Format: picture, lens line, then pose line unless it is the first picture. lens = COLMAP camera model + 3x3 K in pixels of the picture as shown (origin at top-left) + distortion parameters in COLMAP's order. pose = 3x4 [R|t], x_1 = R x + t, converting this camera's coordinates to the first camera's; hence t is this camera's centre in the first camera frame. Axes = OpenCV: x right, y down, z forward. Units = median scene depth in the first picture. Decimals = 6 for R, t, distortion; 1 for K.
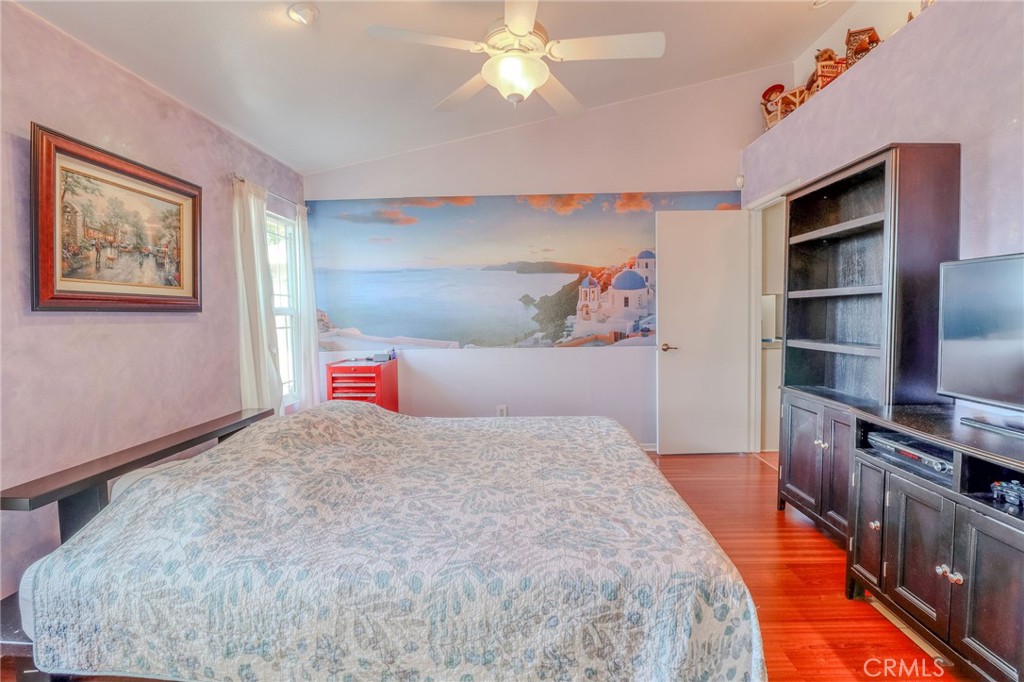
lens RADIAL K [[475.2, 0, 520.0], [0, 475.2, 335.6], [0, 0, 1]] dist [0.001811, -0.014565]
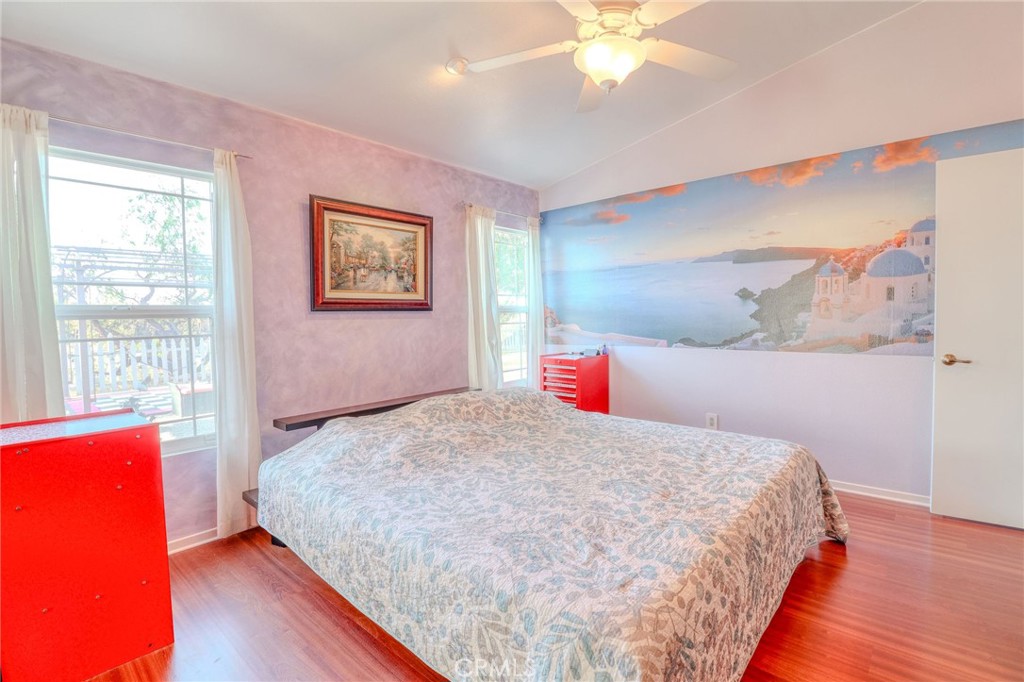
lens RADIAL K [[475.2, 0, 520.0], [0, 475.2, 335.6], [0, 0, 1]] dist [0.001811, -0.014565]
pose [[0.767634, 0.030684, -0.640154, 0.433941], [-0.024083, 0.999529, 0.019030, -0.012365], [0.640436, 0.000808, 0.768011, 0.147670]]
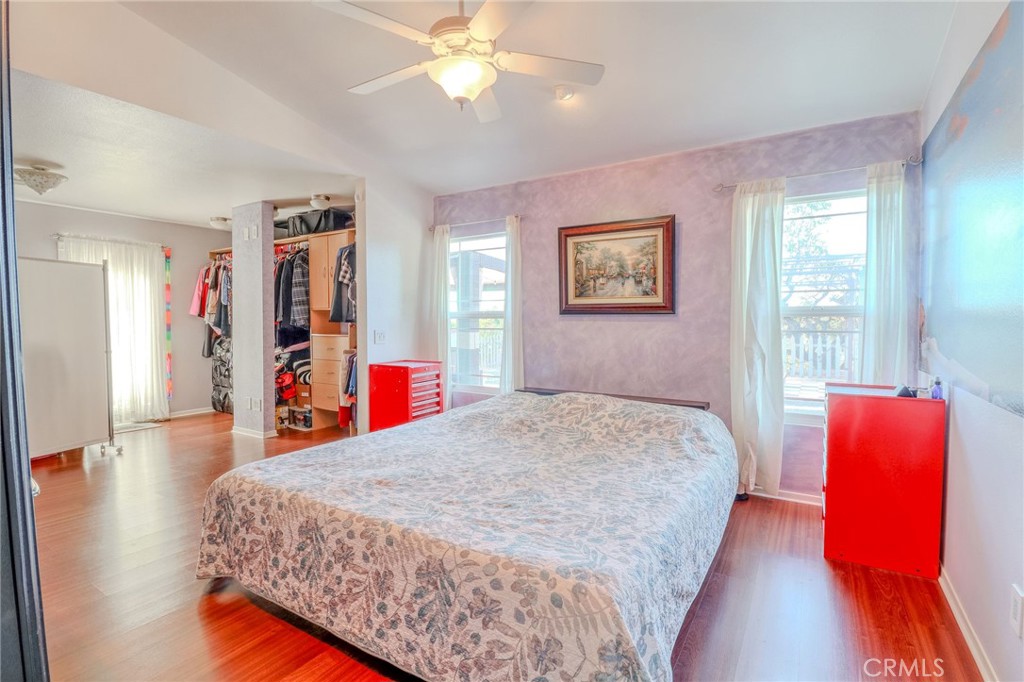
lens RADIAL K [[475.2, 0, 520.0], [0, 475.2, 335.6], [0, 0, 1]] dist [0.001811, -0.014565]
pose [[-0.512727, 0.045693, -0.857335, 0.723679], [-0.029563, 0.997051, 0.070820, -0.079559], [0.858043, 0.061657, -0.509864, 1.490051]]
